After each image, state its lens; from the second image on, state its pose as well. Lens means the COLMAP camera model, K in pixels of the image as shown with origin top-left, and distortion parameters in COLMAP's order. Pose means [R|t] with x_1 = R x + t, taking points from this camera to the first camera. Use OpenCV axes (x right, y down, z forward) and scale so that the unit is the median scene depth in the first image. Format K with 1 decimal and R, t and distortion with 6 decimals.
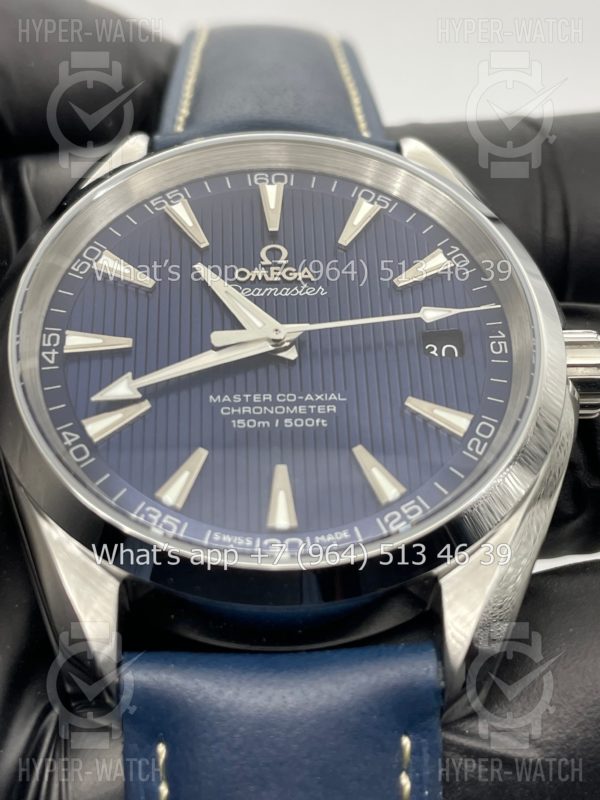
lens RADIAL K [[1211.5, 0, 297.1], [0, 1211.5, 398.1], [0, 0, 1]] dist [0.148392, 0.000000]
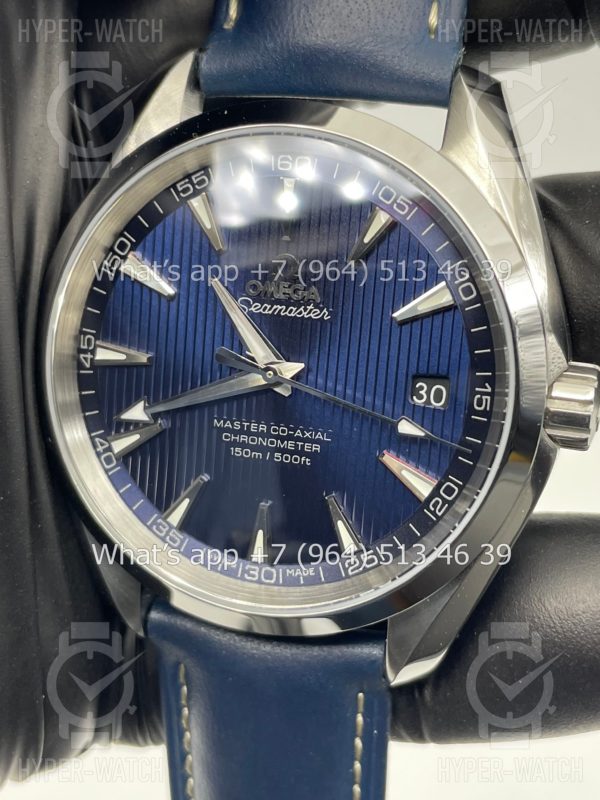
lens RADIAL K [[1211.5, 0, 303.0], [0, 1211.5, 399.5], [0, 0, 1]] dist [0.148392, 0.000000]
pose [[0.950716, 0.143291, -0.274965, 0.314221], [0.052605, 0.799410, 0.598478, -0.688738], [0.305567, -0.583447, 0.752475, 0.188687]]
